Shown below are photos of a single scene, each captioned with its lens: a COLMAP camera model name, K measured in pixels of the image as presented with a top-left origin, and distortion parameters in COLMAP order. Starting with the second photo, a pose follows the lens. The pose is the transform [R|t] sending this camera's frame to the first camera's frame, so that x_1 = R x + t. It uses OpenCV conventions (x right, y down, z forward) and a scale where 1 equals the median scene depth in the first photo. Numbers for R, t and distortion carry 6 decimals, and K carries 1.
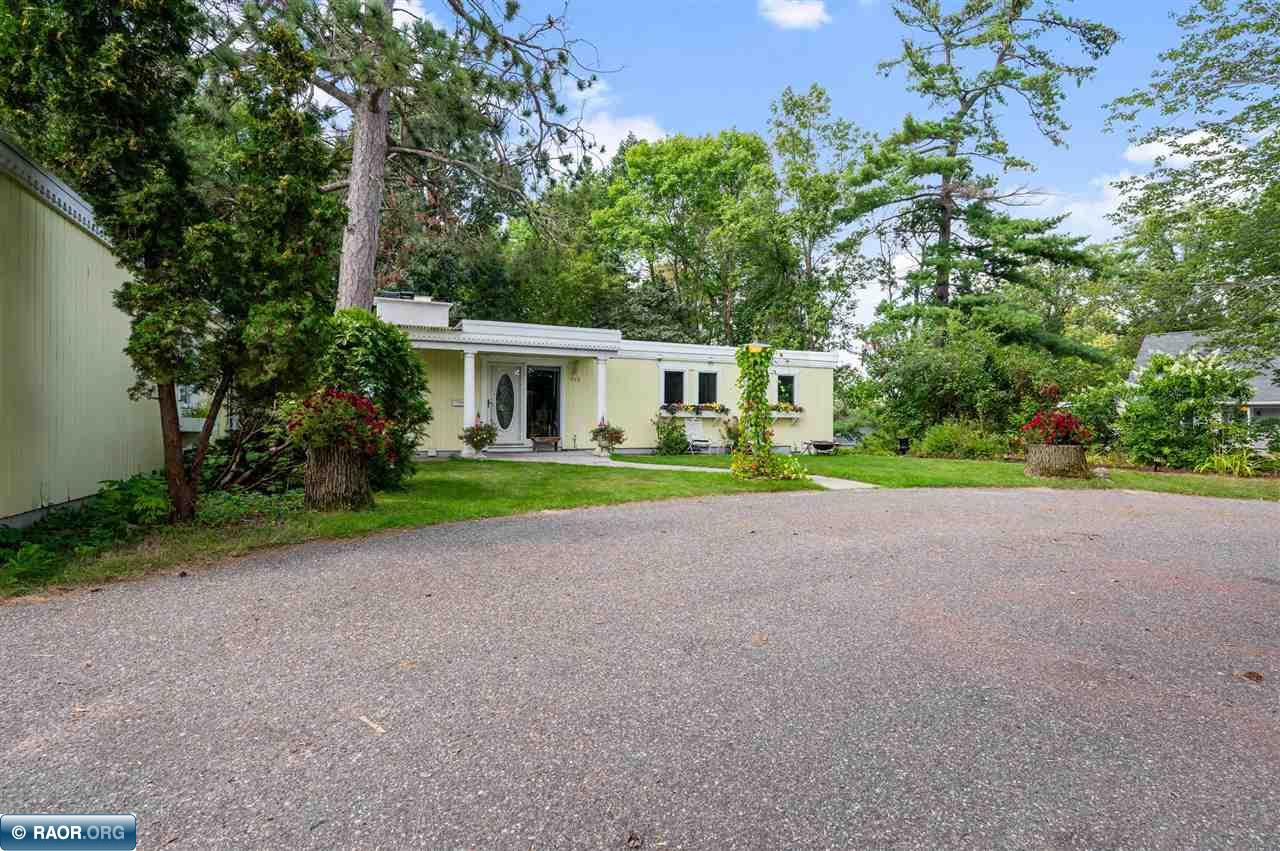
lens RADIAL K [[647.8, 0, 641.8], [0, 647.8, 419.1], [0, 0, 1]] dist [0.002006, -0.001361]
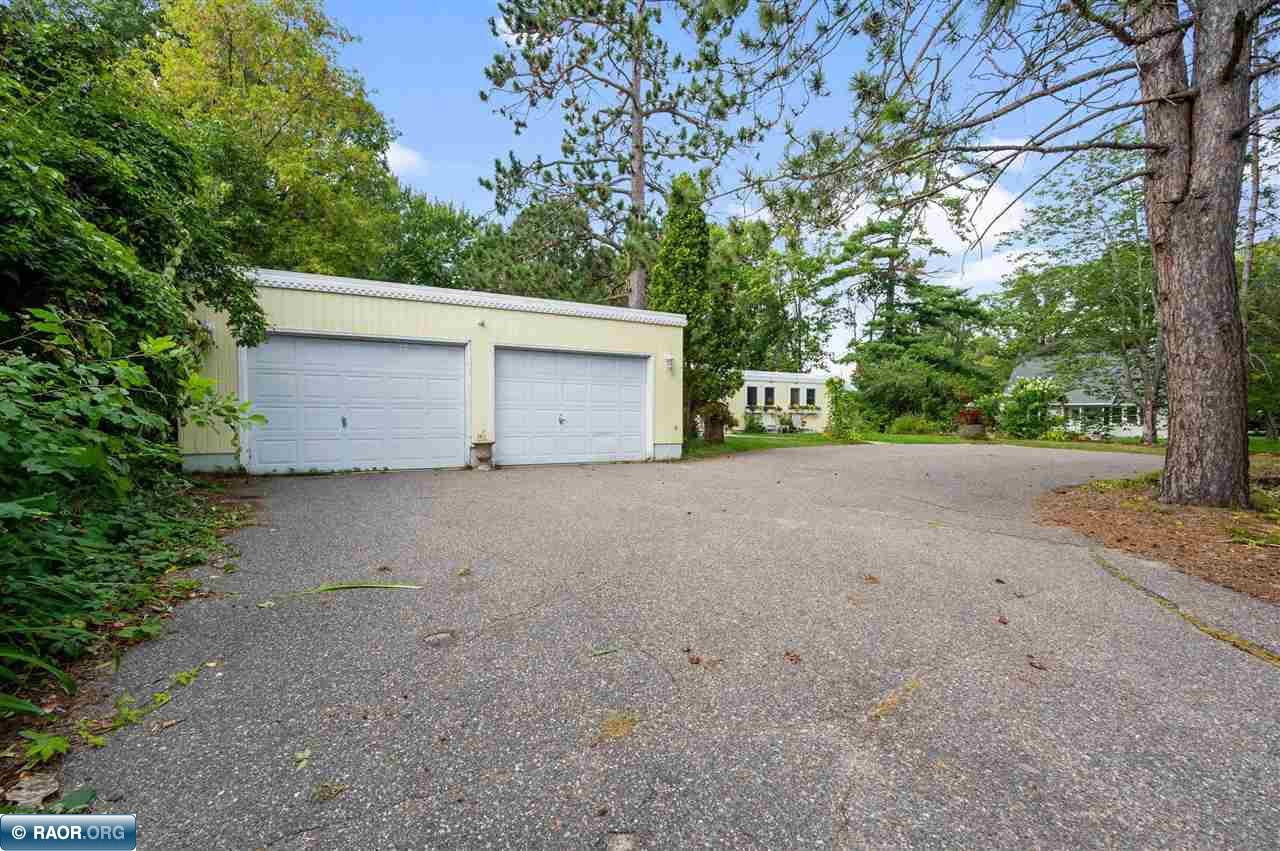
lens RADIAL K [[516.1, 0, 638.1], [0, 516.1, 431.1], [0, 0, 1]] dist [-0.004496, 0.001519]
pose [[0.999680, -0.002567, 0.025170, -0.185495], [0.001919, 0.999666, 0.025762, 0.006211], [-0.025228, -0.025706, 0.999351, -0.246691]]
